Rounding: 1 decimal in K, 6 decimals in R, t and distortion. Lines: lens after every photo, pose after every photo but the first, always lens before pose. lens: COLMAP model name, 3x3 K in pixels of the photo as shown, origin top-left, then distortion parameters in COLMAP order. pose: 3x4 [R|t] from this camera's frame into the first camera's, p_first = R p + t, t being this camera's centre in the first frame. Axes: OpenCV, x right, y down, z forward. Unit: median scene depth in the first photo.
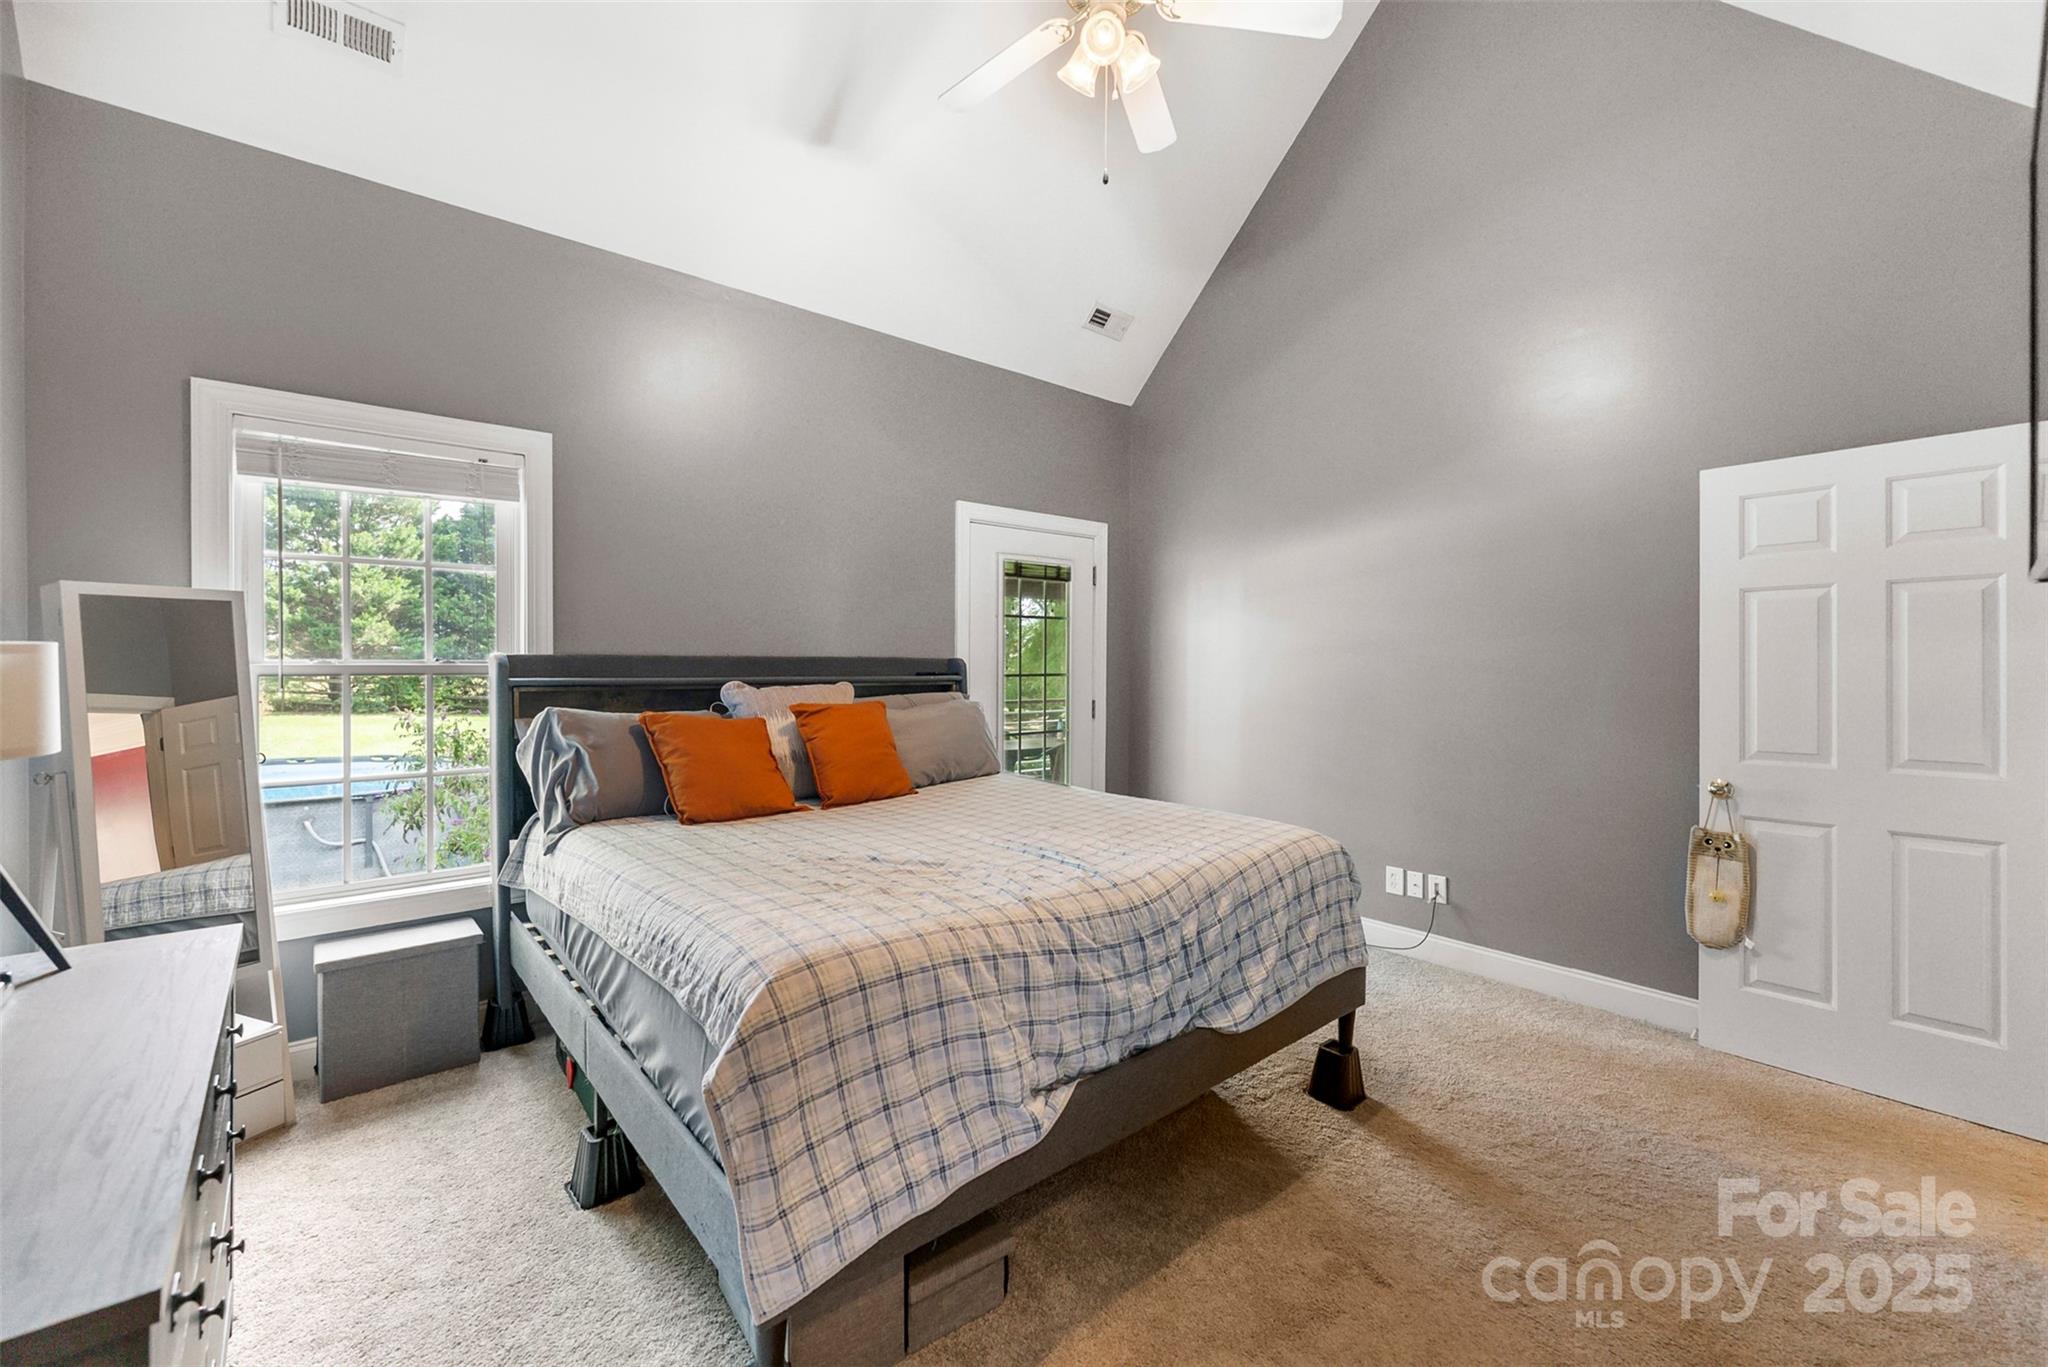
lens RADIAL K [[832.5, 0, 1024.9], [0, 832.5, 659.3], [0, 0, 1]] dist [-0.002376, -0.000417]
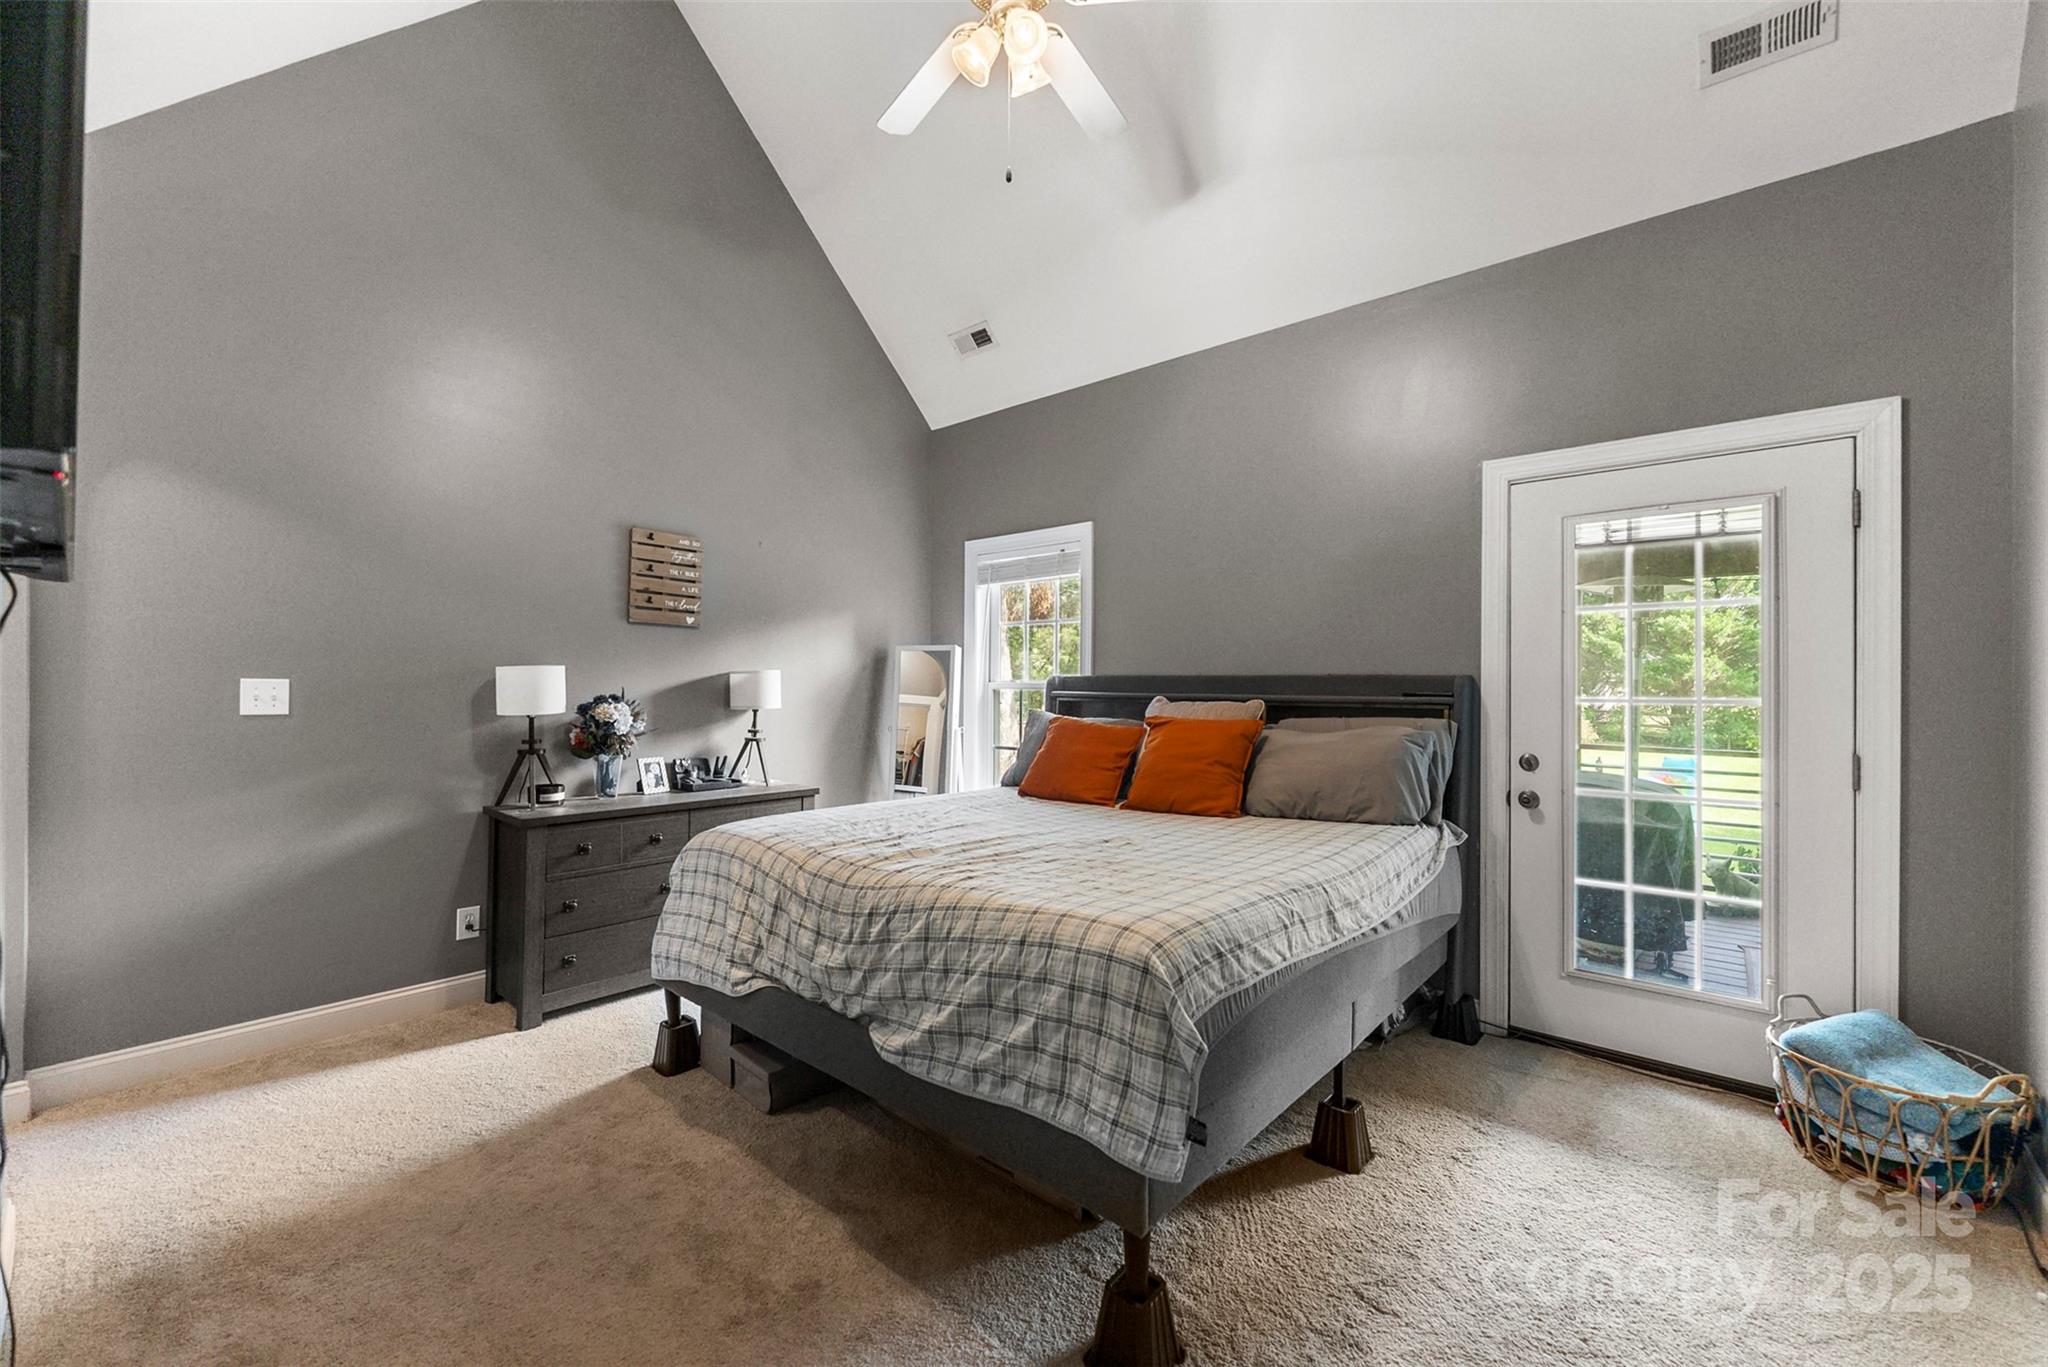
lens RADIAL K [[832.5, 0, 1024.9], [0, 832.5, 659.3], [0, 0, 1]] dist [-0.002376, -0.000417]
pose [[0.137854, -0.038973, -0.989685, 0.921567], [-0.005591, 0.999179, -0.040125, 0.025809], [0.990437, 0.011065, 0.137523, 0.767277]]
